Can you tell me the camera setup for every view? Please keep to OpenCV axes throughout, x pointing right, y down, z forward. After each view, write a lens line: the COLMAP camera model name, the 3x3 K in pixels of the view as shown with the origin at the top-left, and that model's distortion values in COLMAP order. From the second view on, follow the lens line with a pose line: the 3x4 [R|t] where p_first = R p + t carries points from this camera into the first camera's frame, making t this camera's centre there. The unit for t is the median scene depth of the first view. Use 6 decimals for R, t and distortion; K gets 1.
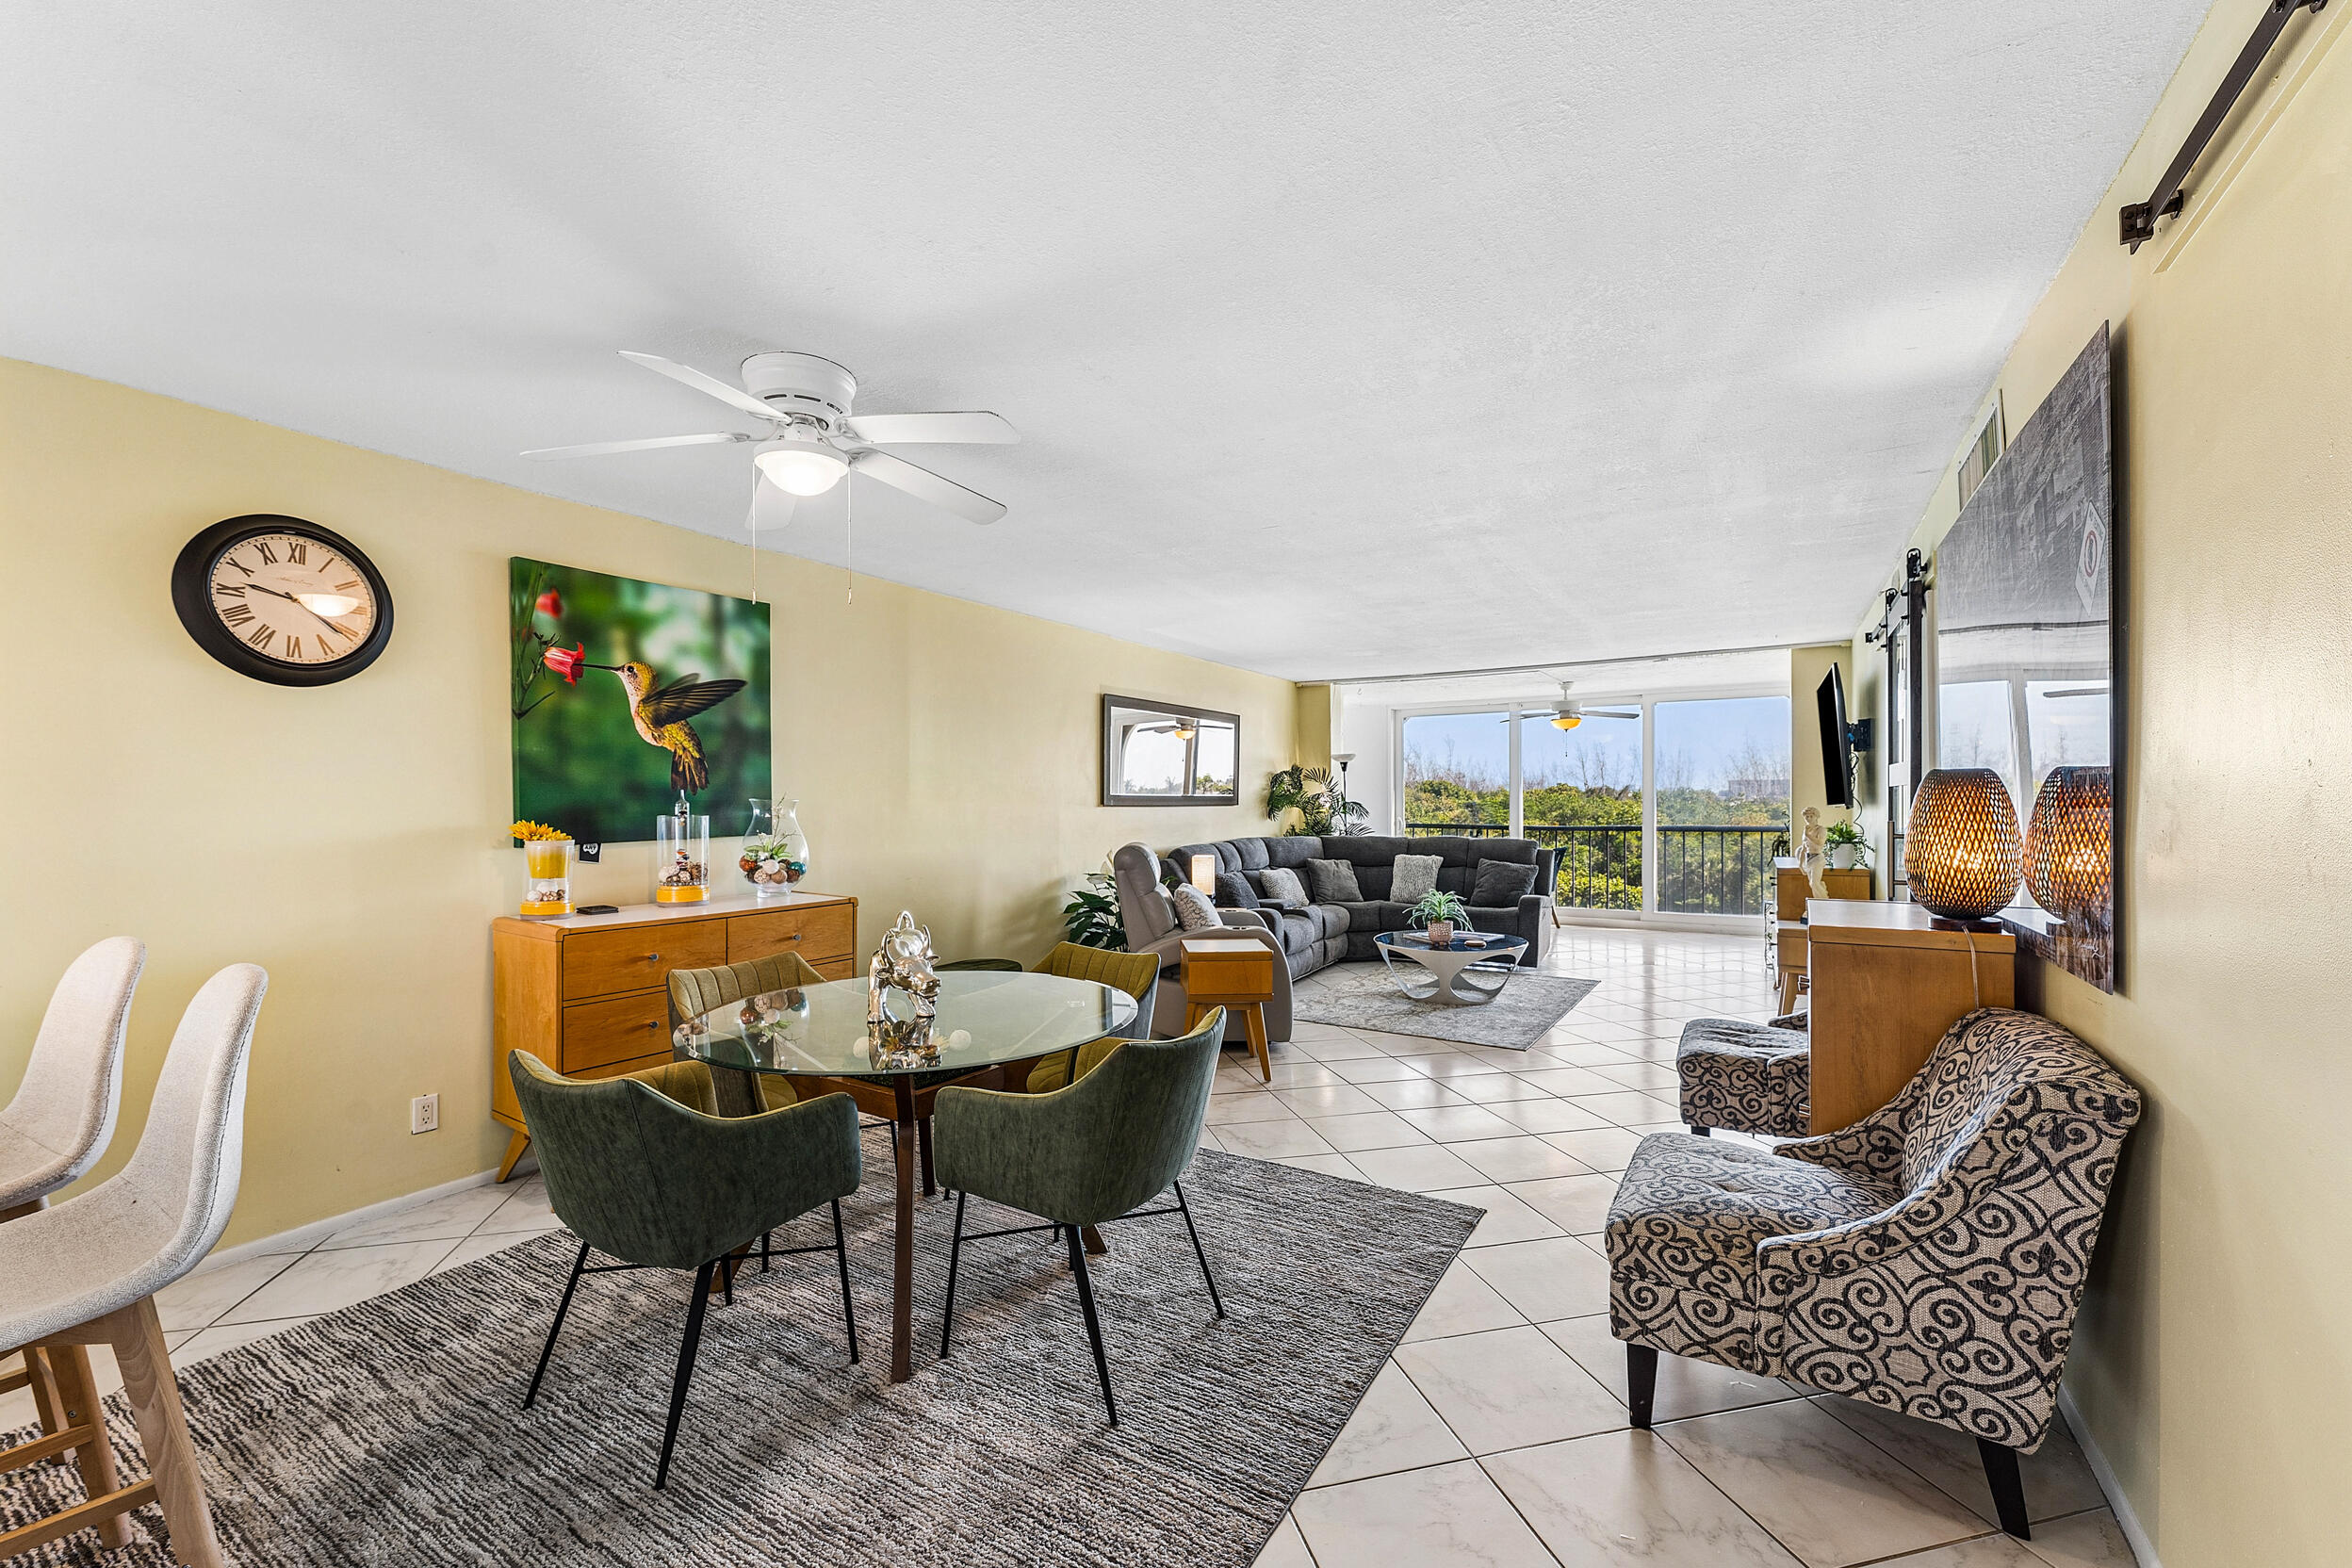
lens RADIAL K [[965.9, 0, 1180.3], [0, 965.9, 796.7], [0, 0, 1]] dist [-0.000401, -0.000152]
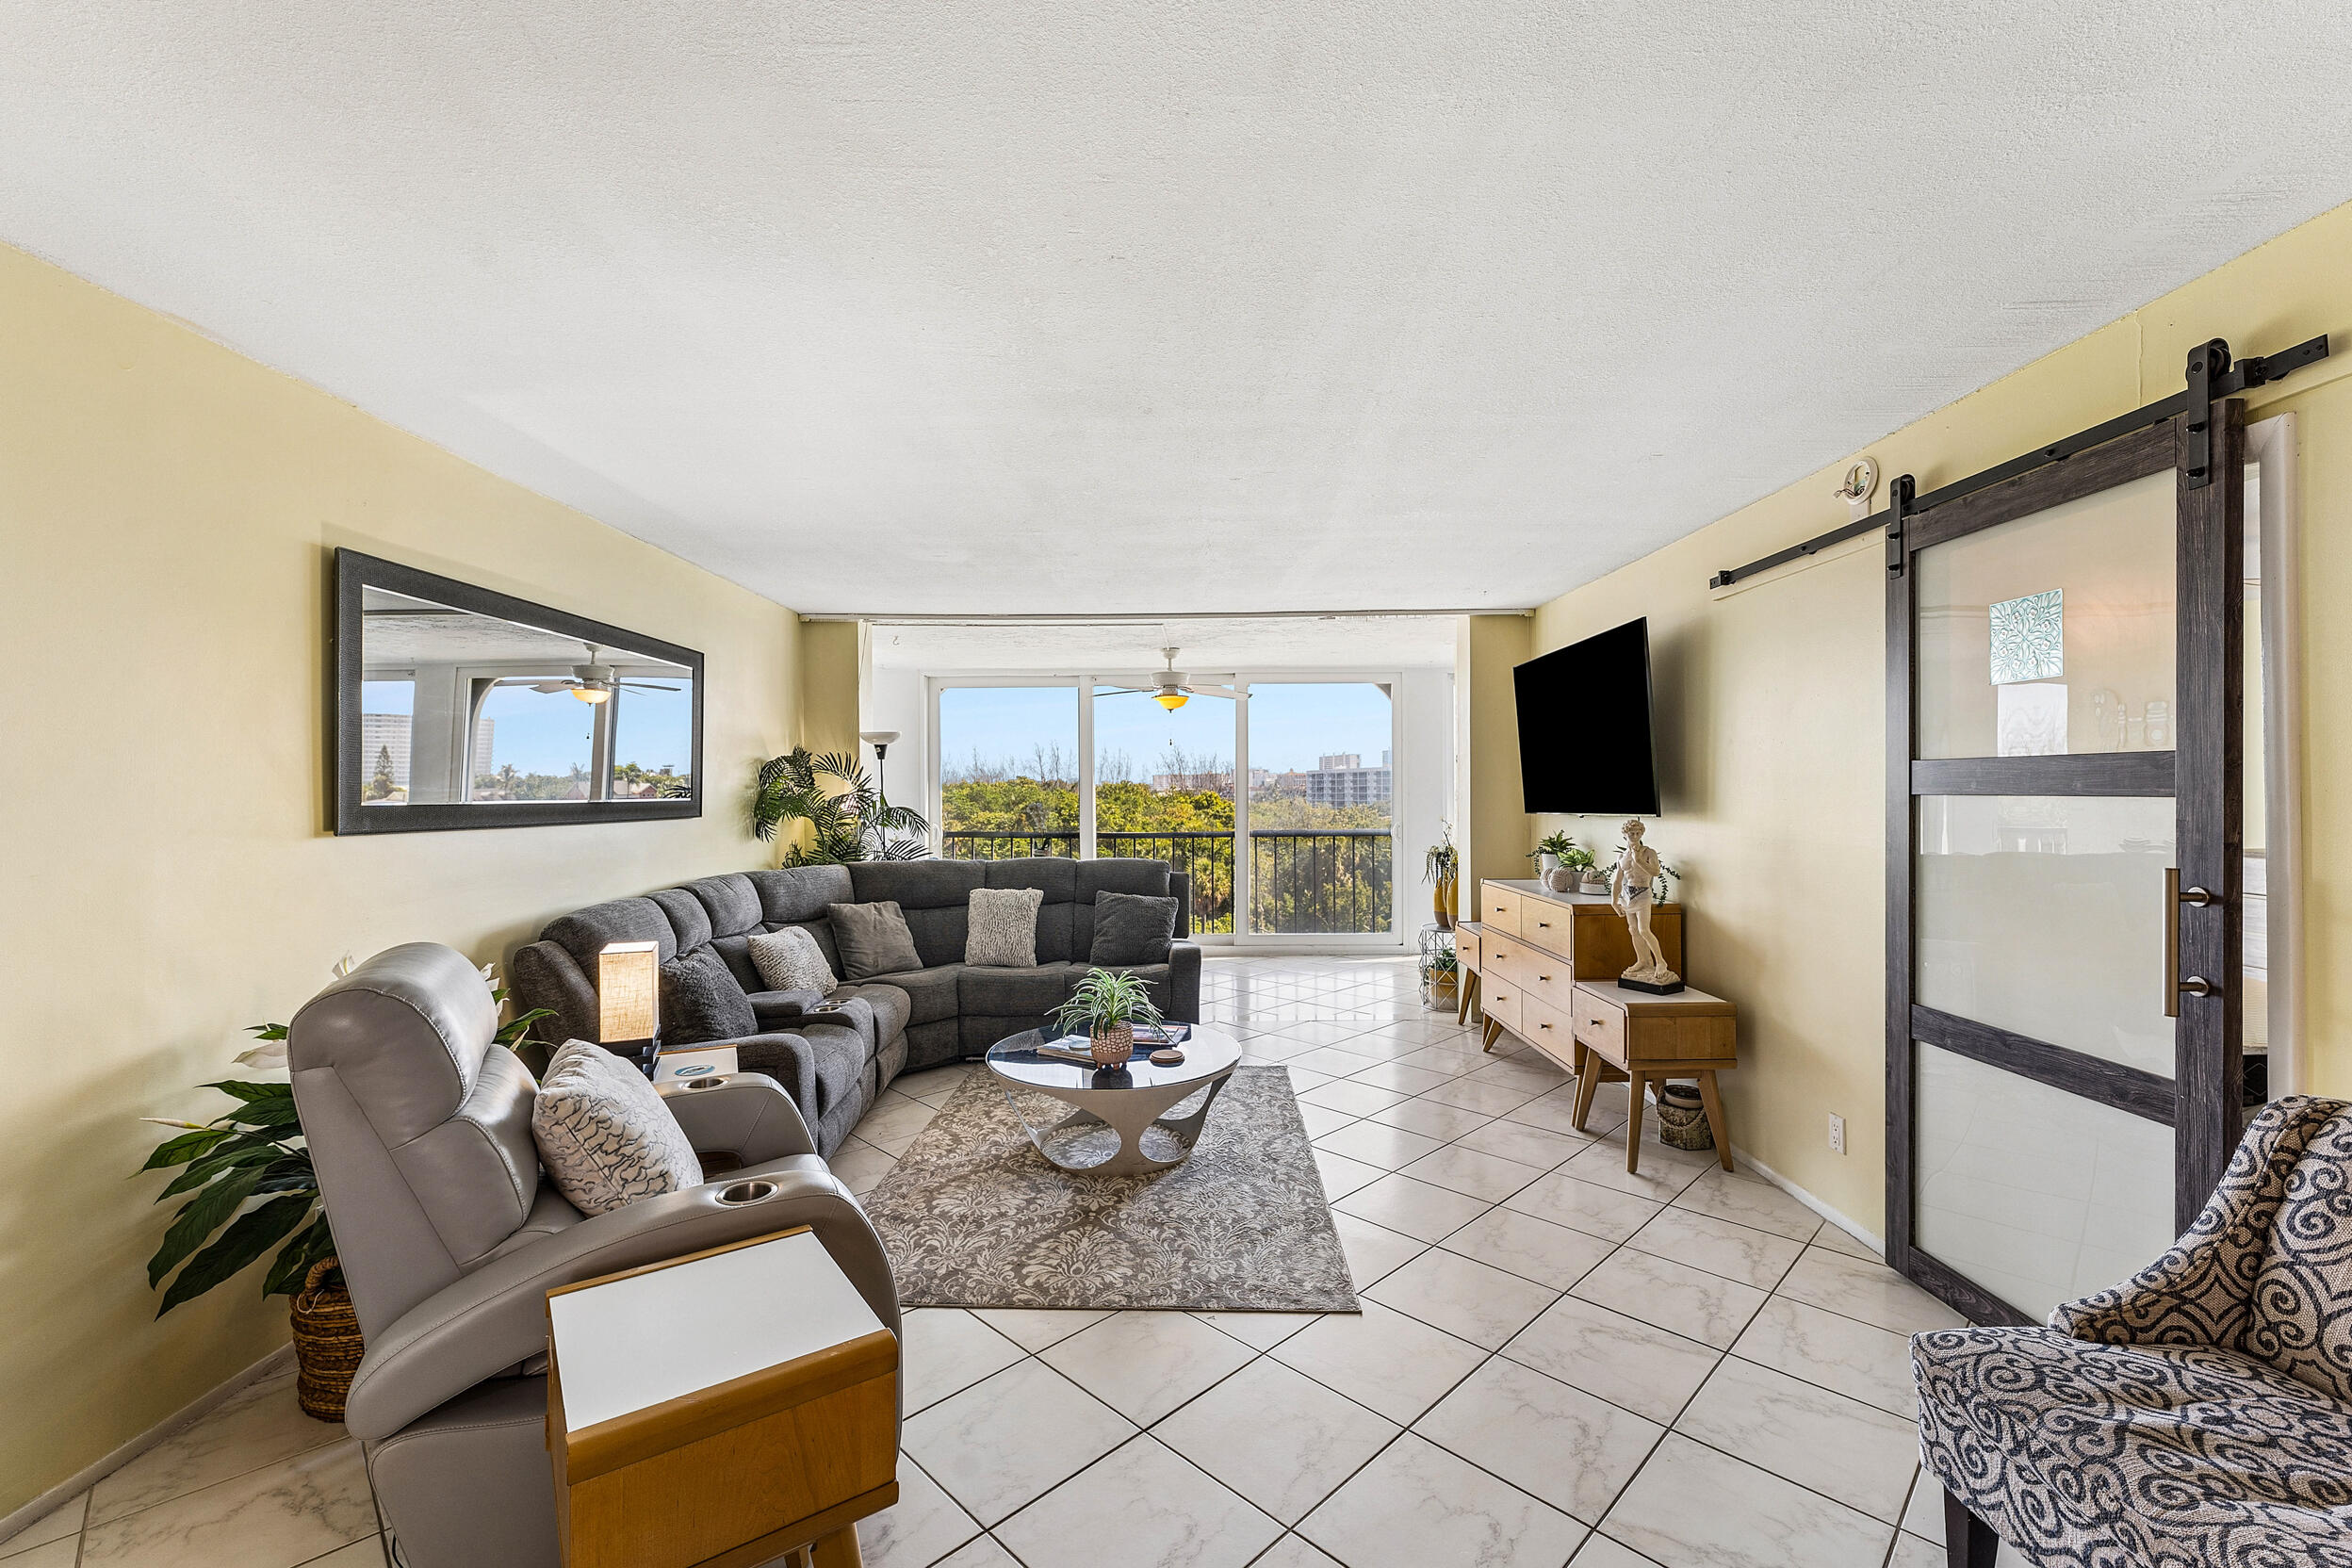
lens RADIAL K [[965.9, 0, 1180.3], [0, 965.9, 796.7], [0, 0, 1]] dist [-0.000401, -0.000152]
pose [[0.854705, -0.002920, 0.519106, 0.007779], [-0.001373, 0.999968, 0.007885, -0.007098], [-0.519113, -0.007452, 0.854673, 0.372432]]
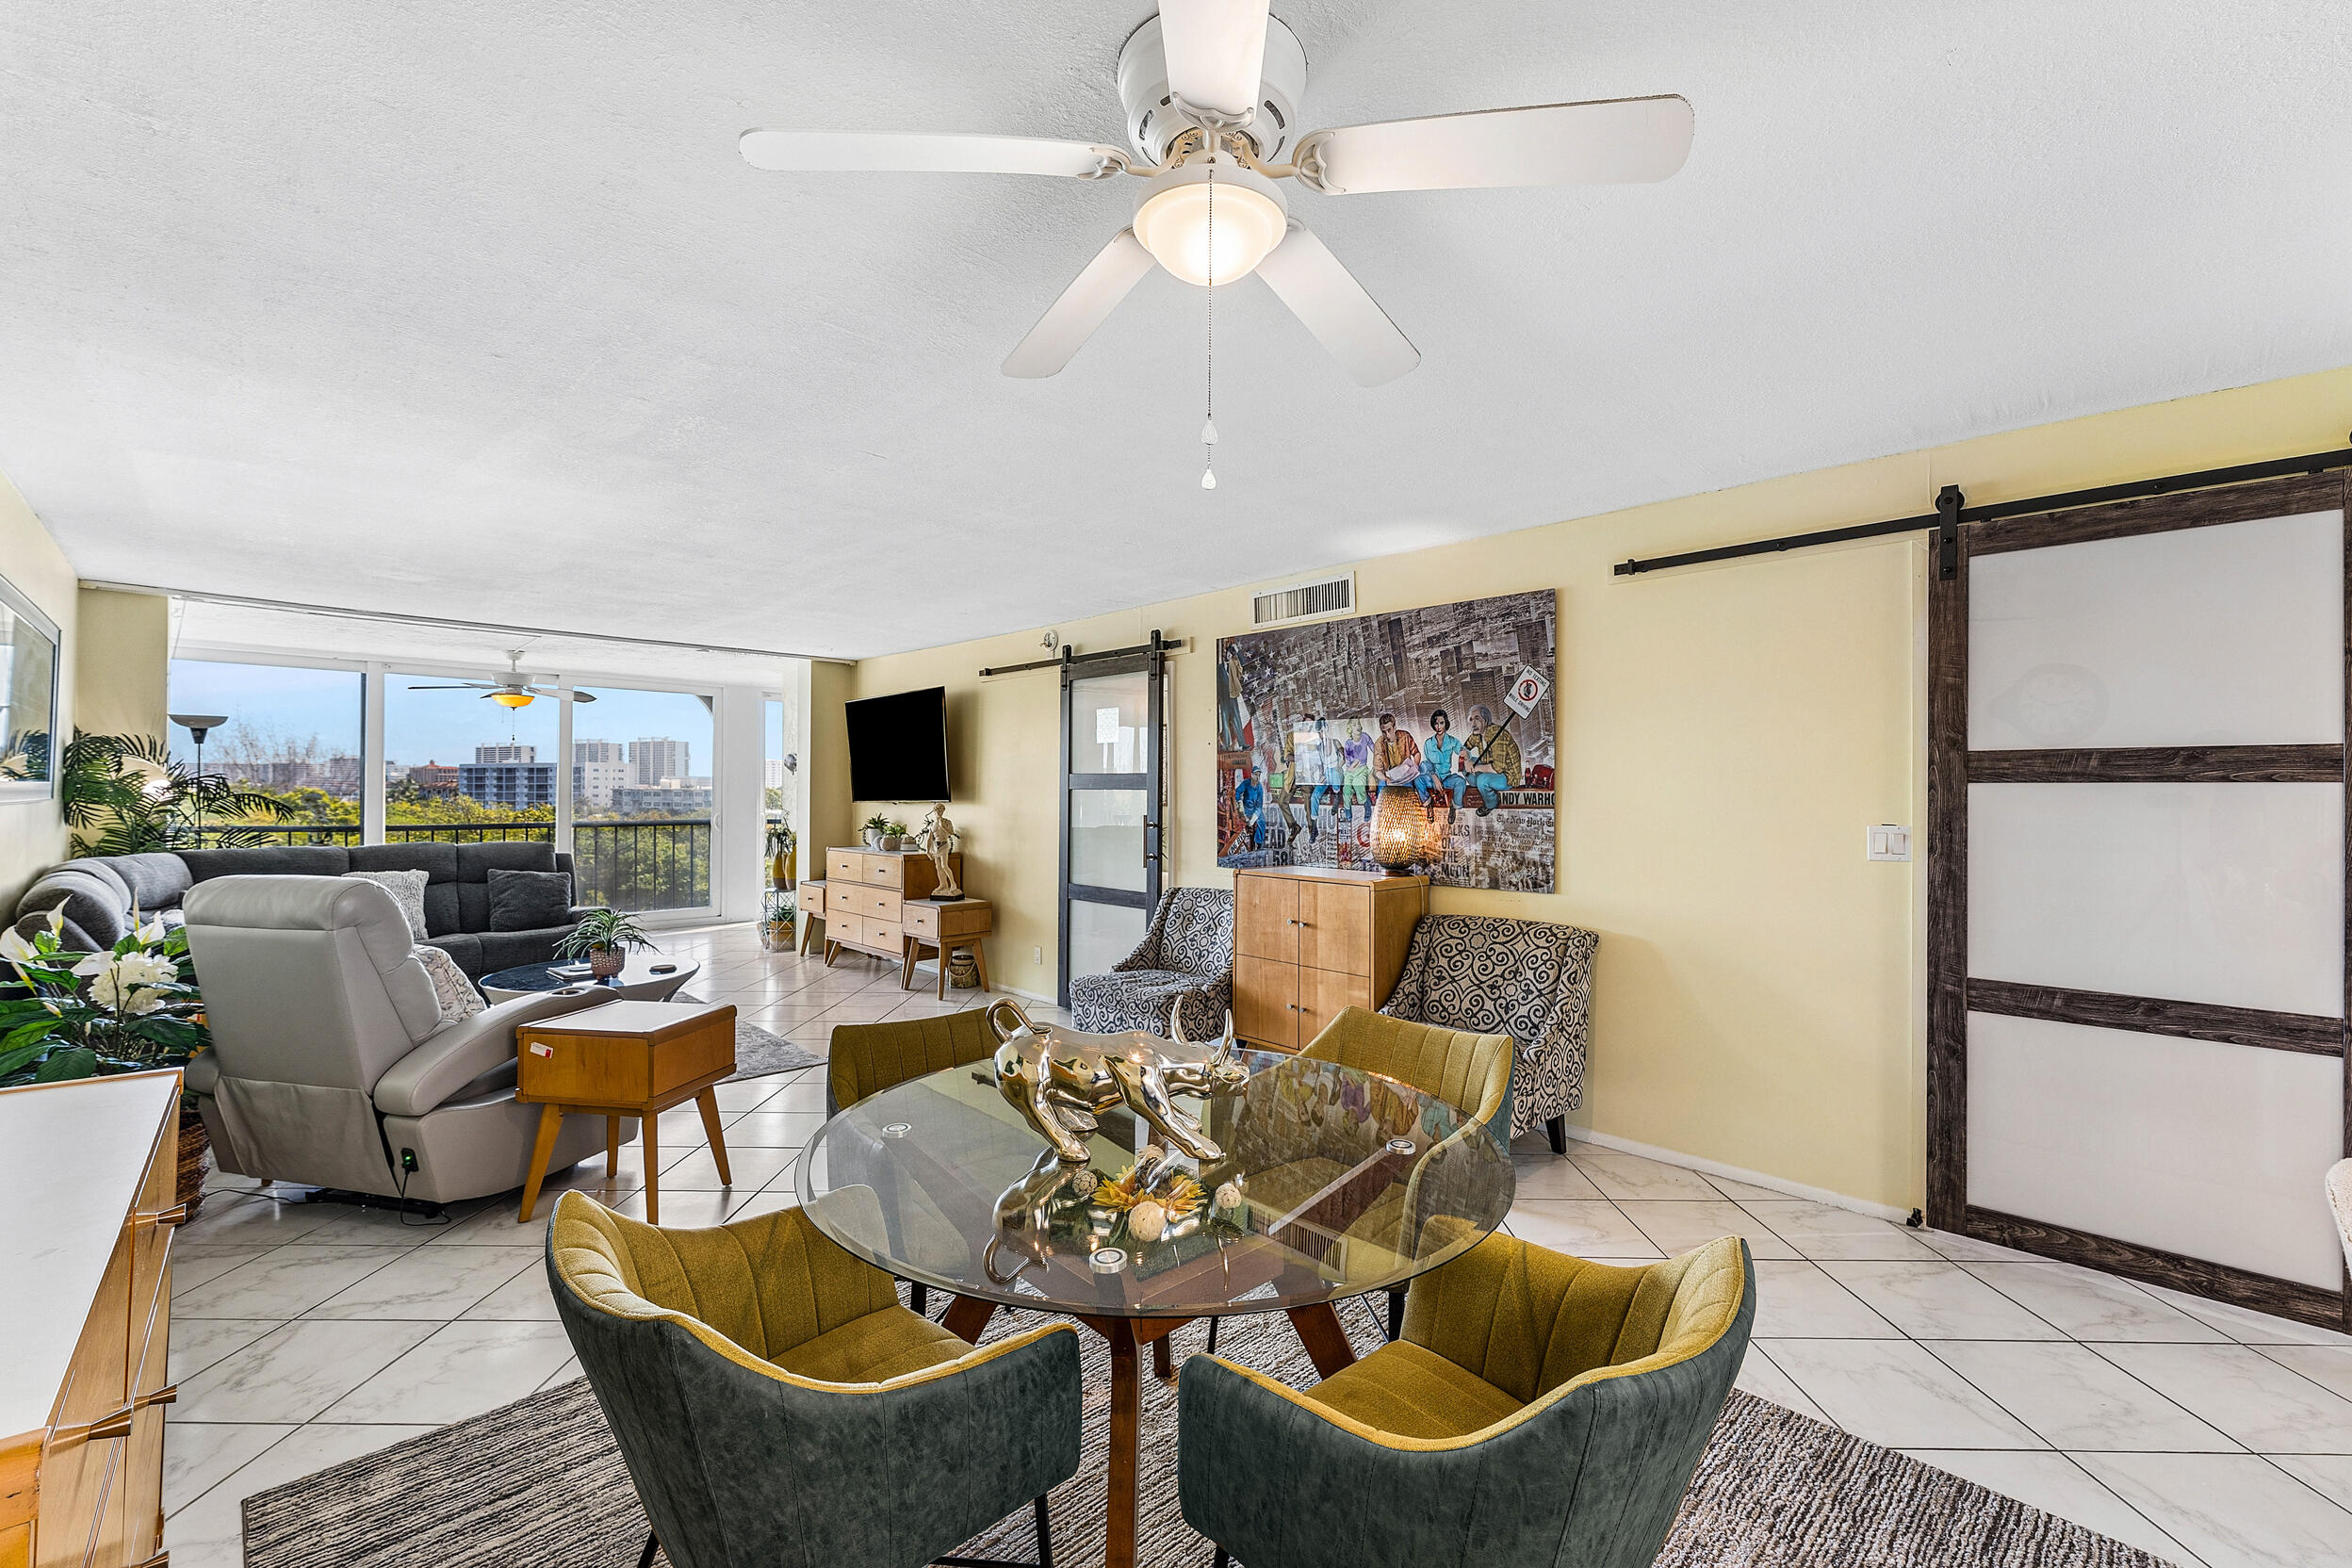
lens RADIAL K [[961.1, 0, 1186.0], [0, 961.1, 789.8], [0, 0, 1]] dist [0.000517, 0.000043]
pose [[0.240951, 0.010448, 0.970481, -0.284208], [-0.013416, 0.999882, -0.007433, -0.001204], [-0.970444, -0.011229, 0.241063, 0.266313]]
